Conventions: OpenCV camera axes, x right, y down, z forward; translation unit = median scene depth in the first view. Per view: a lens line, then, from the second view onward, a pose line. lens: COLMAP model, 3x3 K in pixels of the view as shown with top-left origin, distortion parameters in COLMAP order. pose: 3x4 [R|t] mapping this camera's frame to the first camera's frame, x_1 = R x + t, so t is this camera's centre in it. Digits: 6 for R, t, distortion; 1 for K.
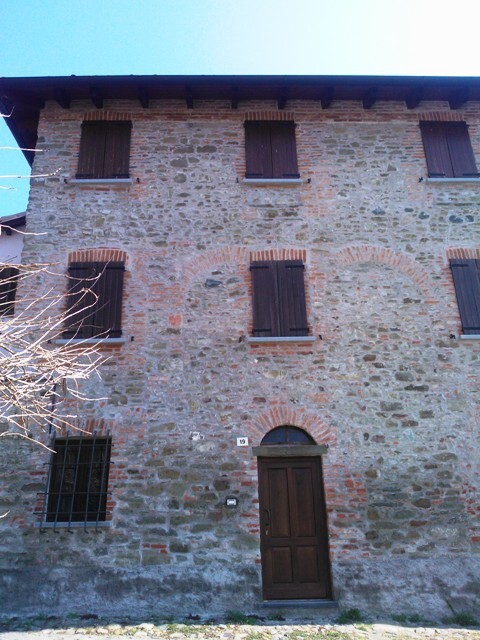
lens RADIAL K [[528.0, 0, 240.0], [0, 528.0, 320.0], [0, 0, 1]] dist [0.094991, -0.220191]
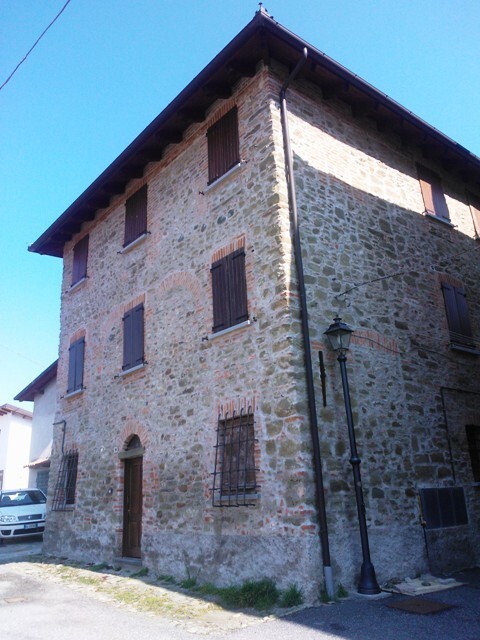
lens RADIAL K [[533.2, 0, 240.0], [0, 533.2, 320.0], [0, 0, 1]] dist [0.100805, -0.248067]
pose [[0.628084, -0.254240, -0.735440, 1.349003], [0.307844, 0.949198, -0.065229, 0.093856], [0.714662, -0.185432, 0.674443, 0.319888]]
